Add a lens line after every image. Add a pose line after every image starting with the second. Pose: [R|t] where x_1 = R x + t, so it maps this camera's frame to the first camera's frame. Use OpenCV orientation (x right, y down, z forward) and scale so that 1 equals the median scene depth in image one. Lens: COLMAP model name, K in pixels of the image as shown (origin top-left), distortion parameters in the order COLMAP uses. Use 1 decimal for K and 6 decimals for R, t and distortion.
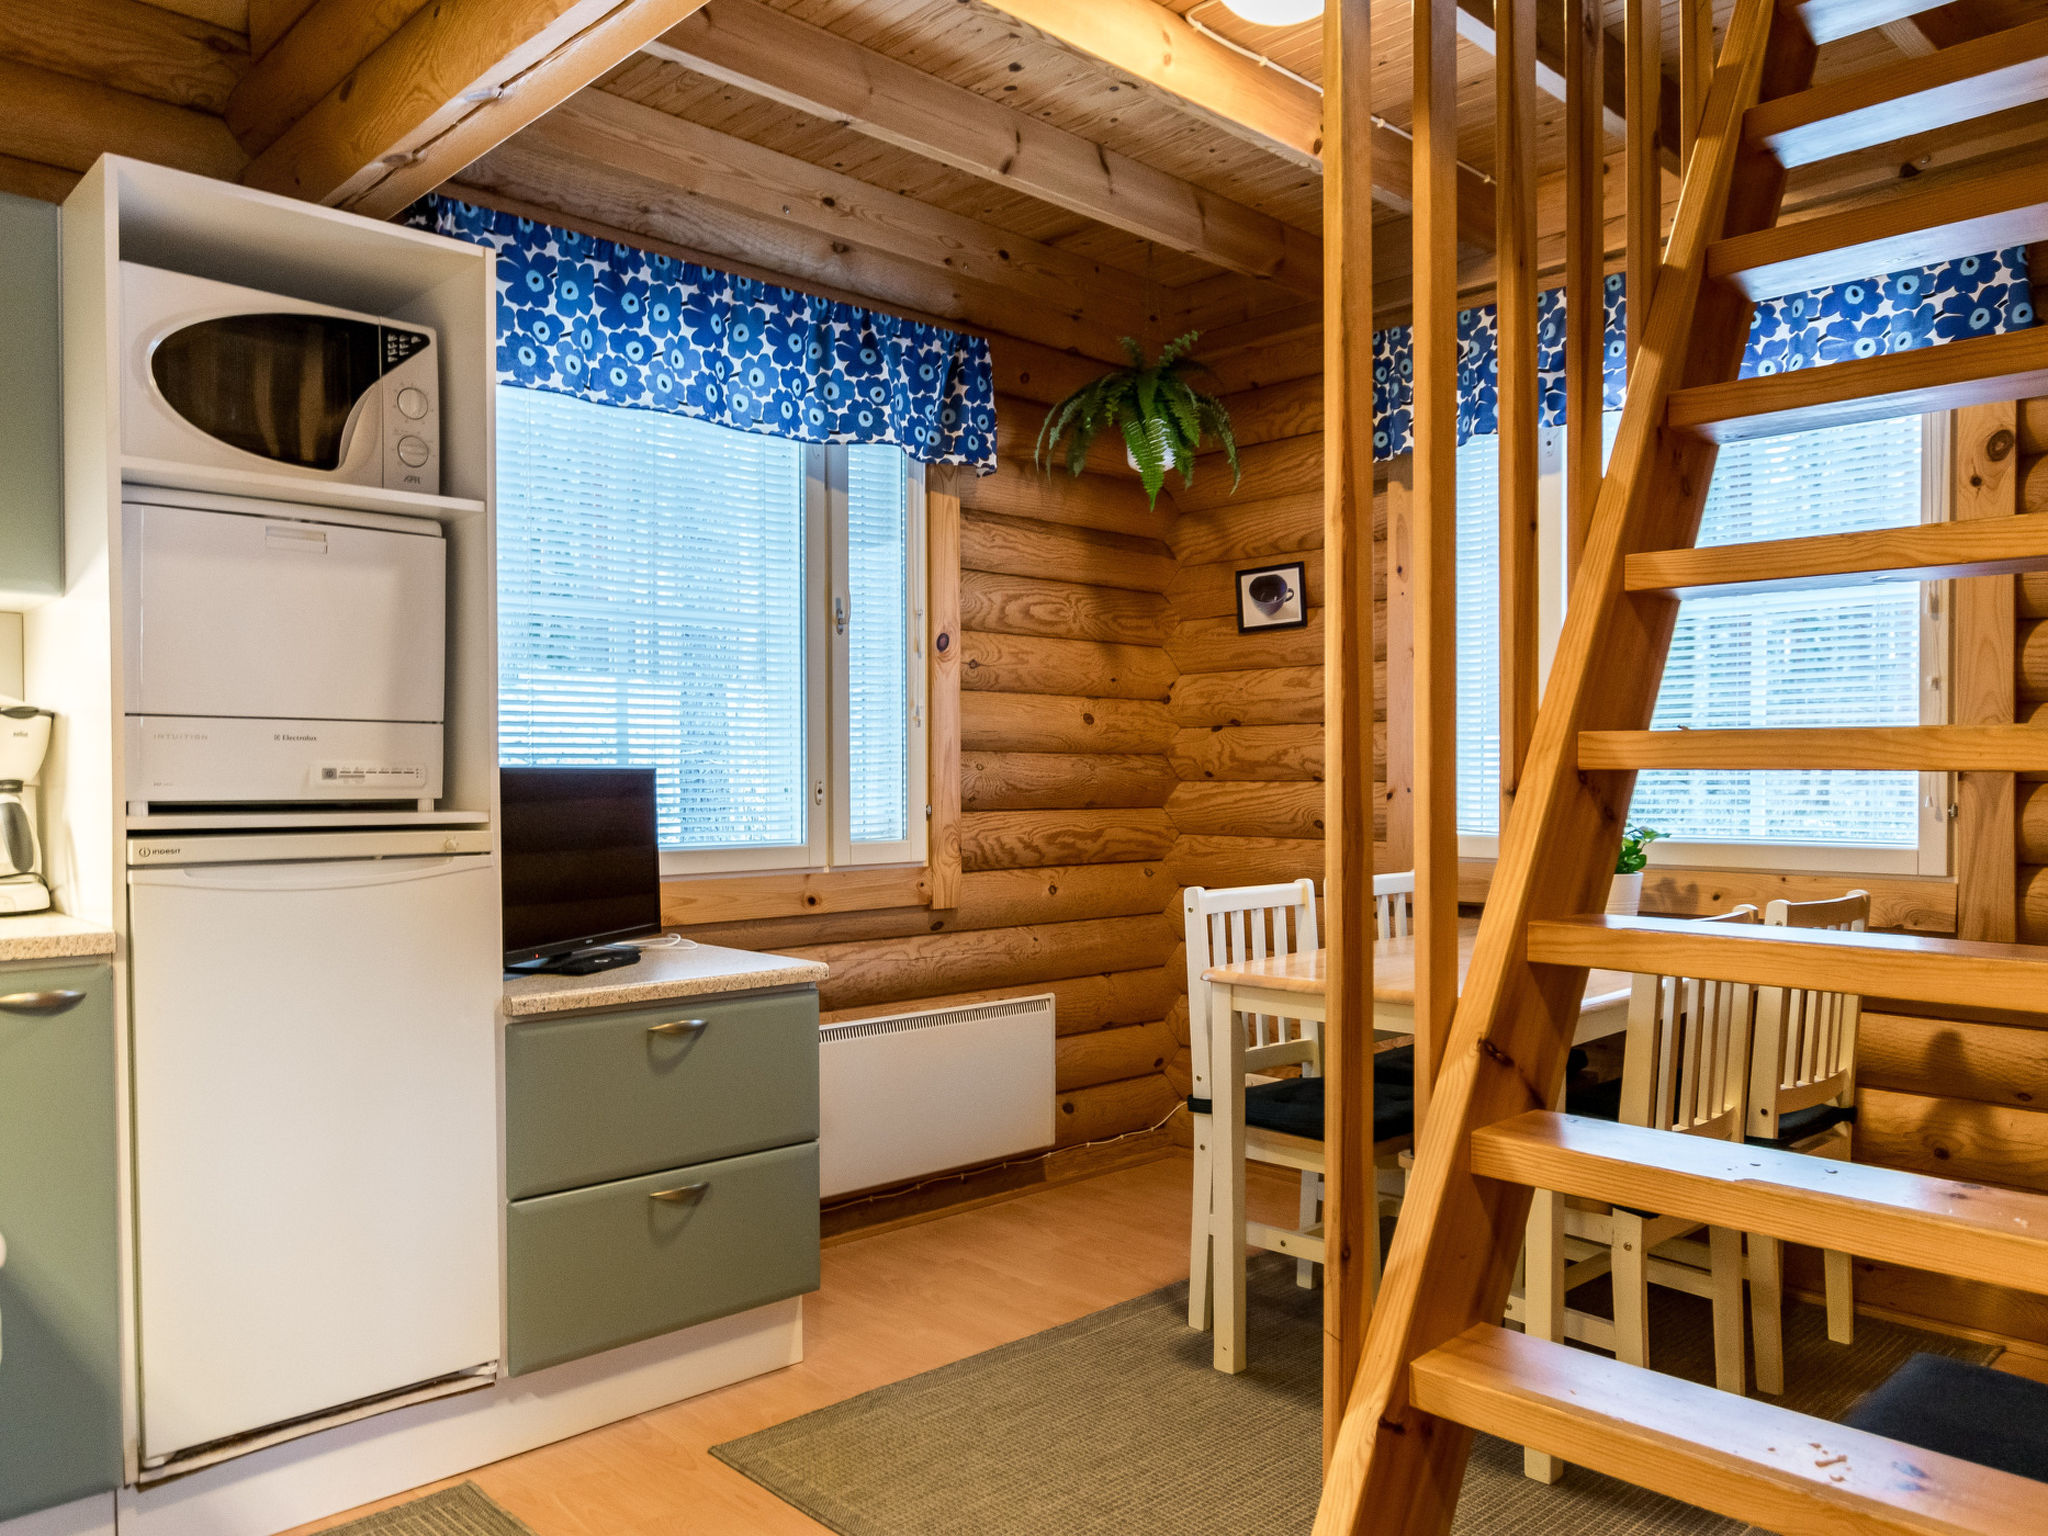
lens RADIAL K [[1507.3, 0, 1024.4], [0, 1507.3, 780.5], [0, 0, 1]] dist [-0.010223, -0.003877]
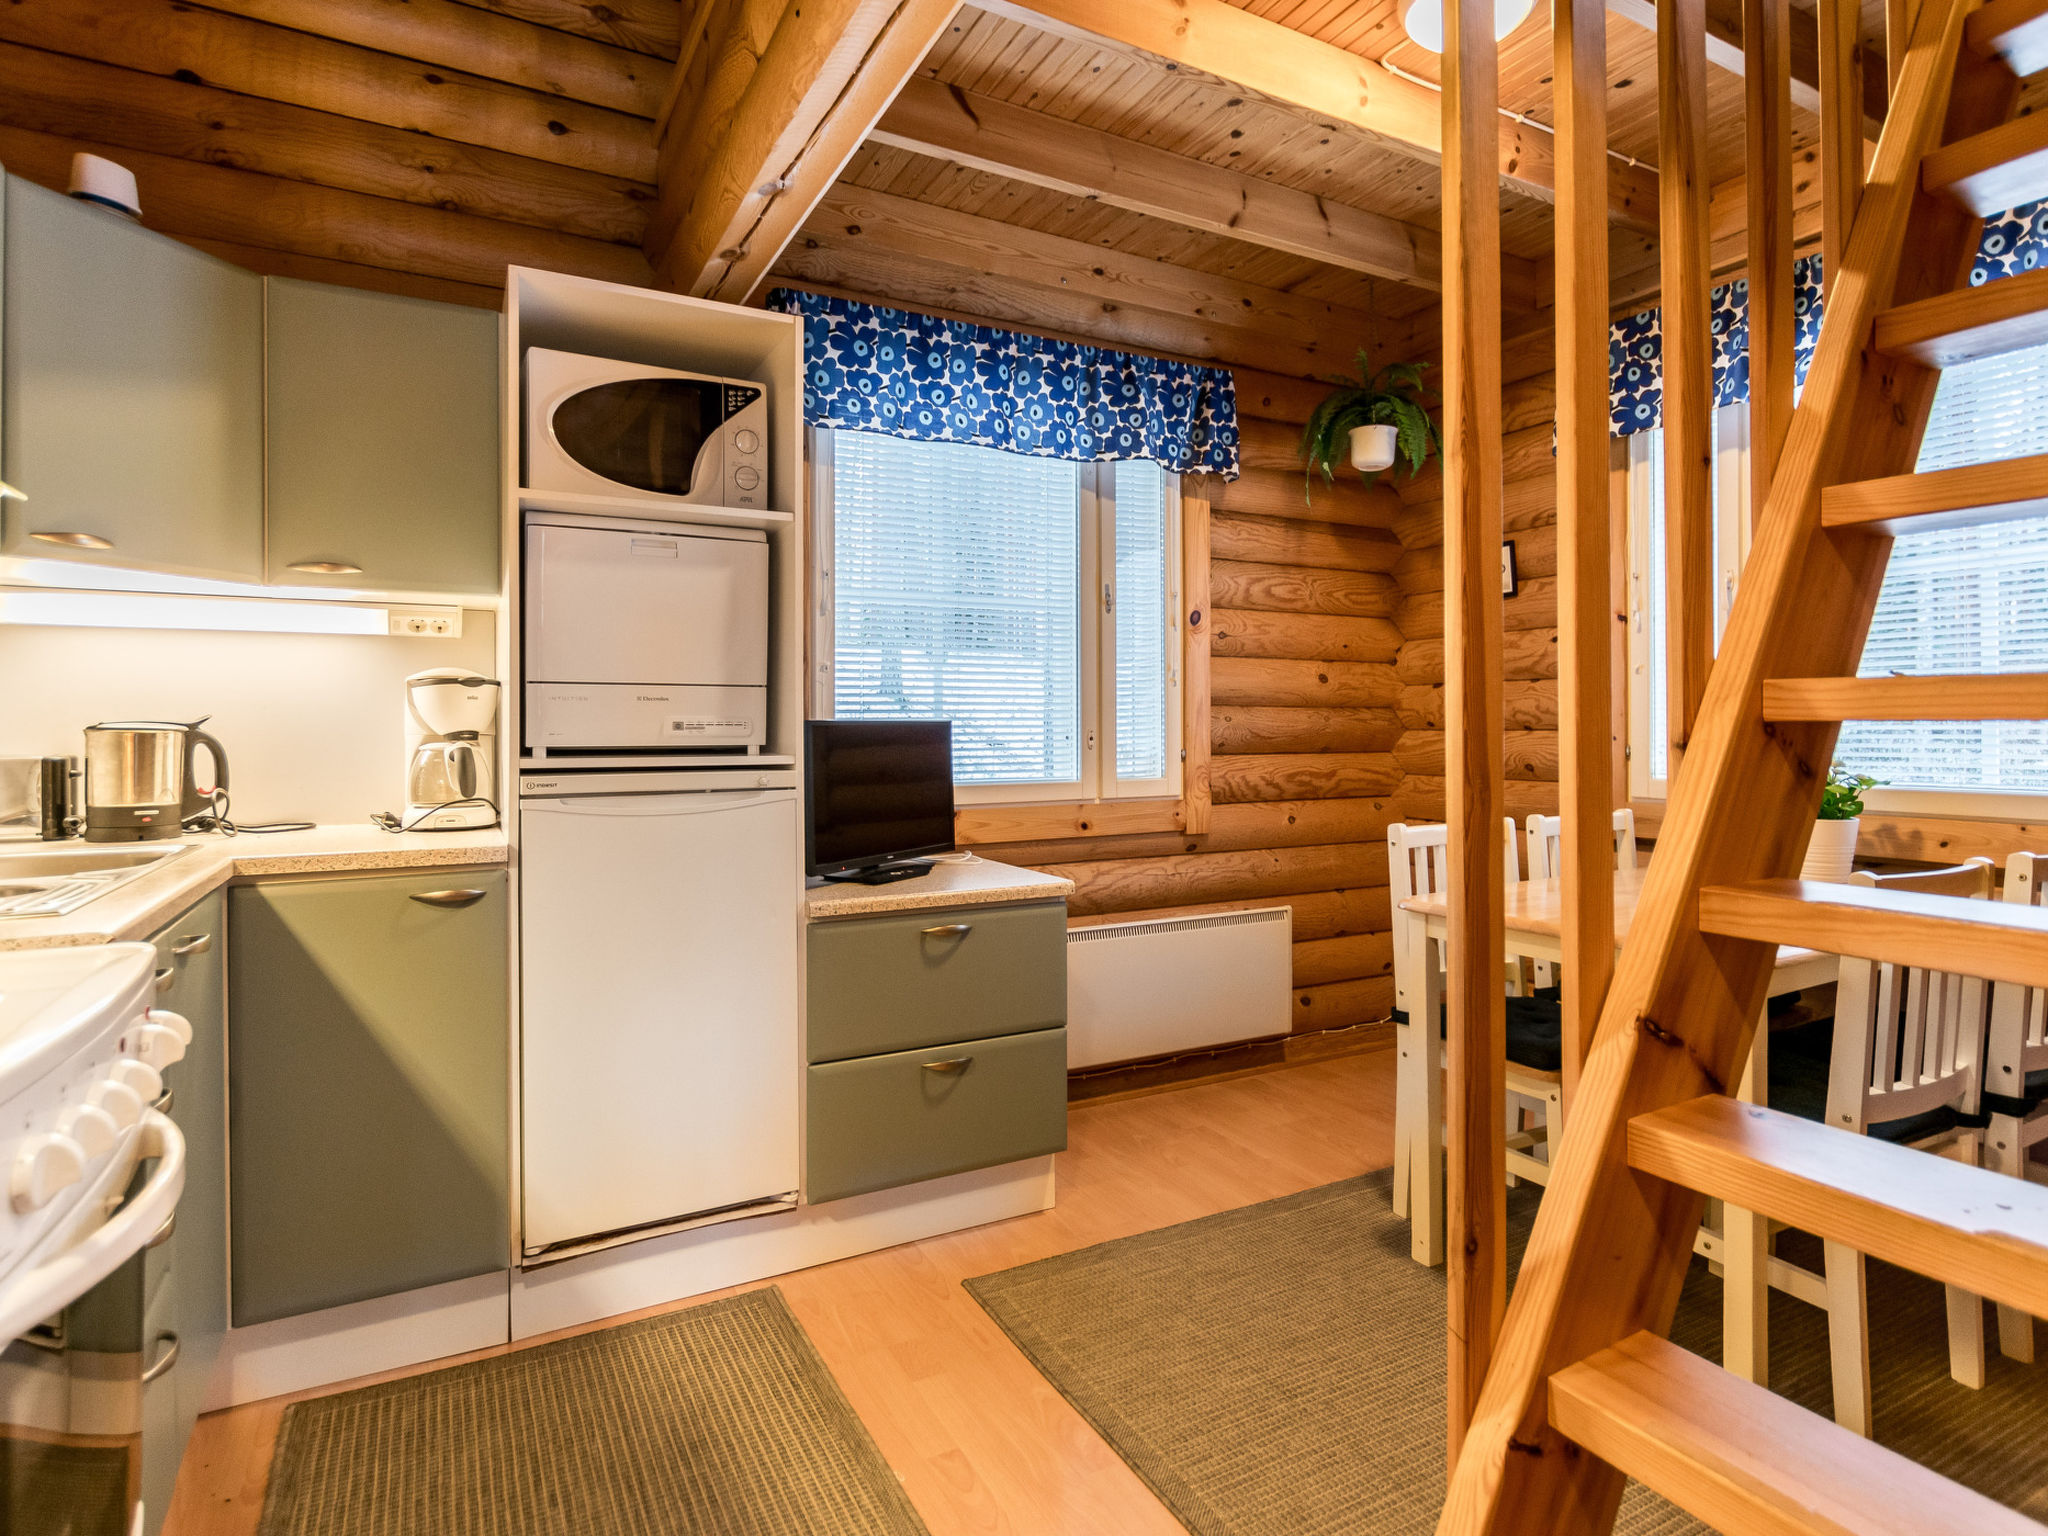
lens RADIAL K [[1090.4, 0, 1014.7], [0, 1090.4, 711.8], [0, 0, 1]] dist [-0.001216, -0.004343]
pose [[0.962475, -0.005000, -0.271323, 0.068589], [0.000938, 0.999886, -0.015098, -0.002043], [0.271367, 0.014277, 0.962370, 0.149838]]
